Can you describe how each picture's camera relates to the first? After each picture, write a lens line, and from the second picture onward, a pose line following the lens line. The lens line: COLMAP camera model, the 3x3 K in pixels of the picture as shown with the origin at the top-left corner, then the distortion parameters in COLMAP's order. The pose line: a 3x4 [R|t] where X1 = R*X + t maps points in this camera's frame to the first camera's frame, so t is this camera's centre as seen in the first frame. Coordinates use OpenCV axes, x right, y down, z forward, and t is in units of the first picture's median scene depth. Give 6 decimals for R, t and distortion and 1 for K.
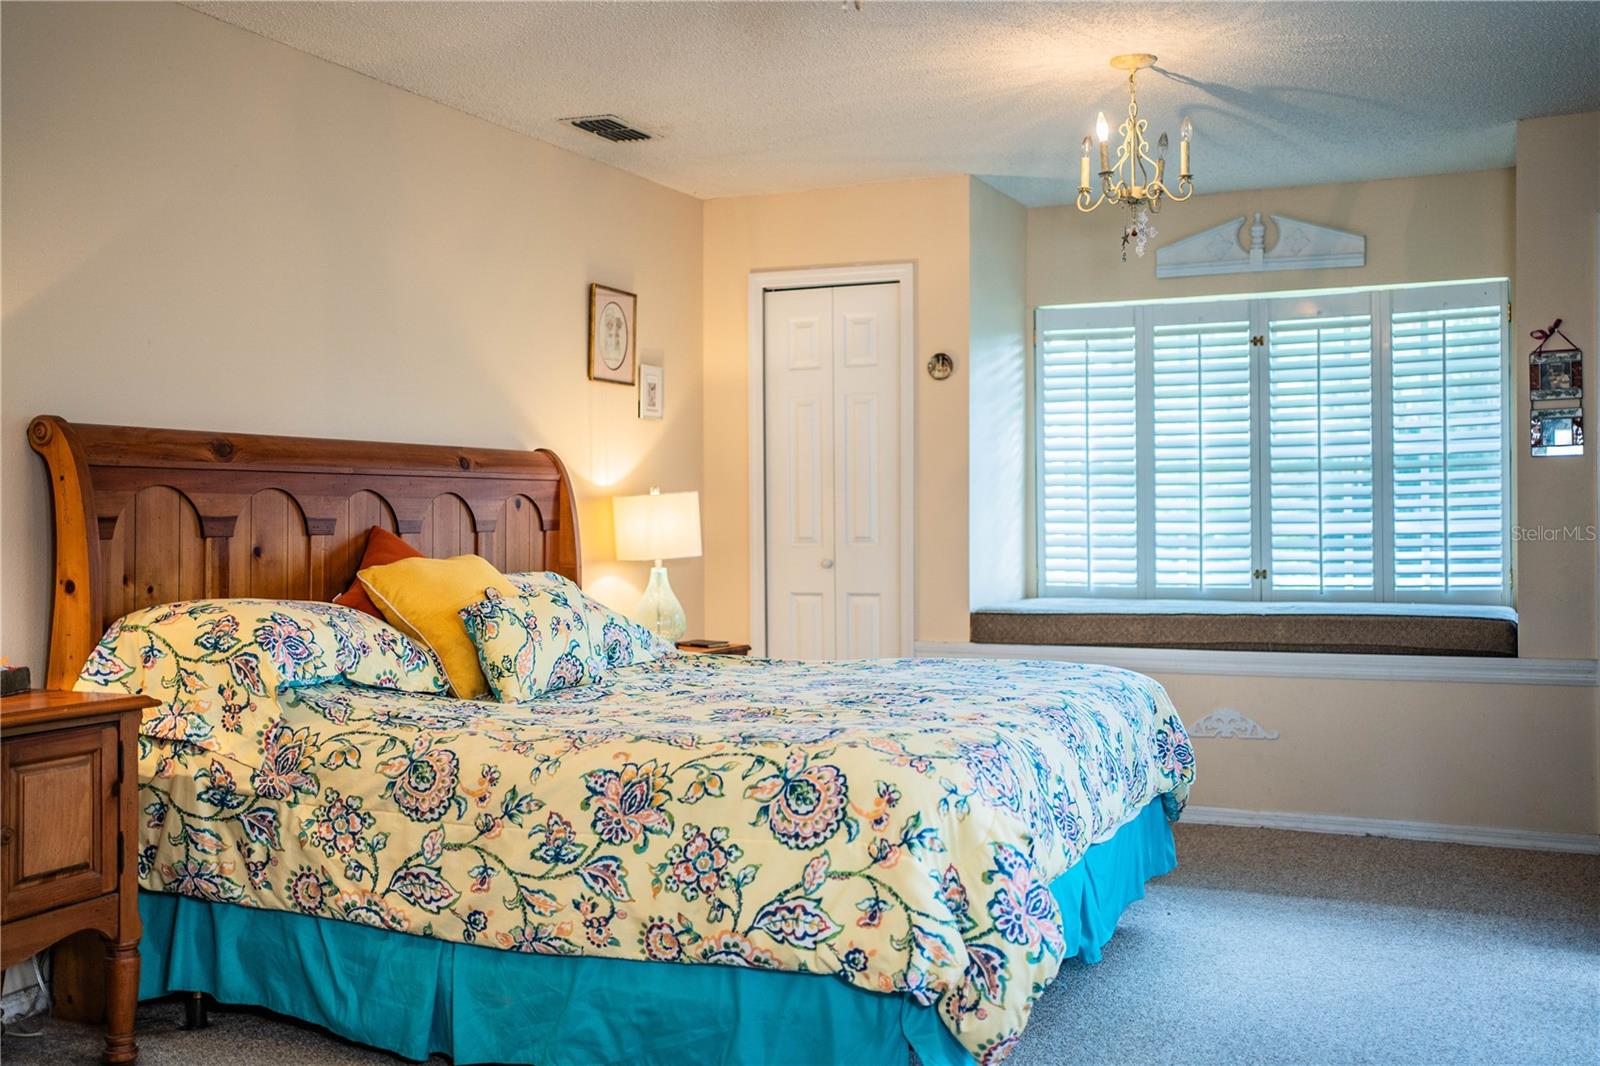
lens RADIAL K [[1634.1, 0, 800.0], [0, 1634.1, 526.9], [0, 0, 1]] dist [0.014241, 0.000000]
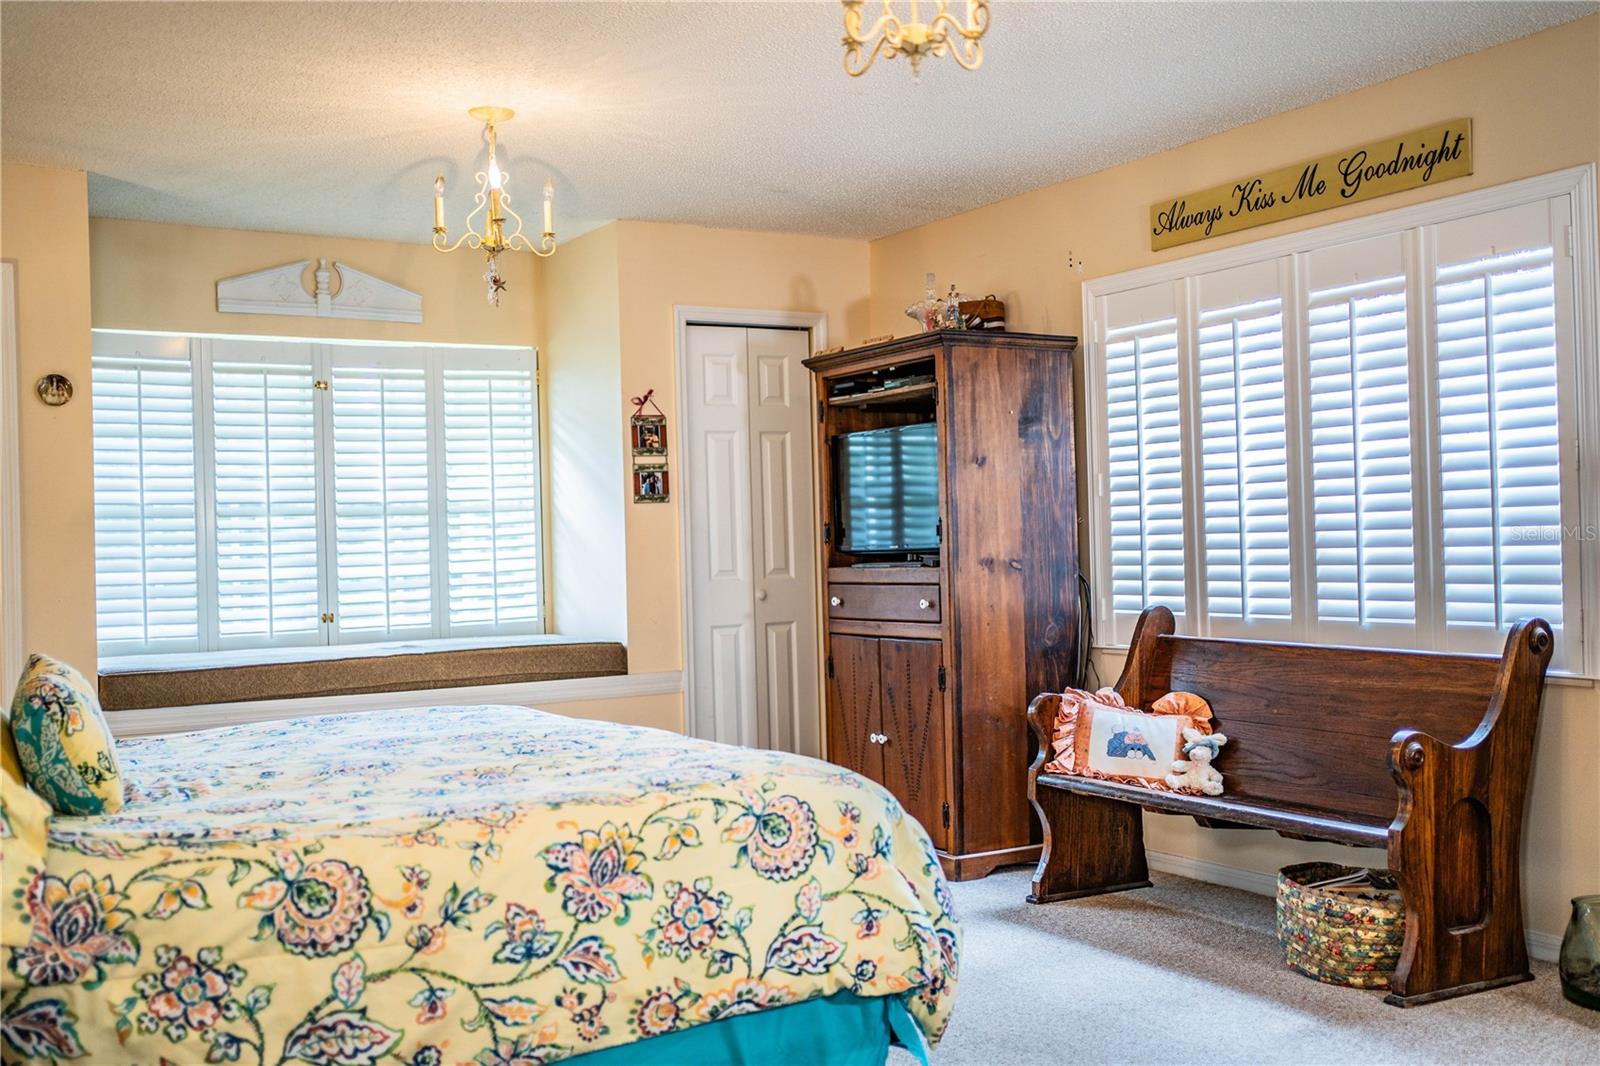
lens RADIAL K [[1634.1, 0, 799.7], [0, 1634.1, 537.1], [0, 0, 1]] dist [0.014241, 0.000000]
pose [[0.566831, -0.005847, 0.823813, -0.756510], [0.027058, 0.999567, -0.011522, -0.002808], [-0.823389, 0.028822, 0.566744, 0.380514]]
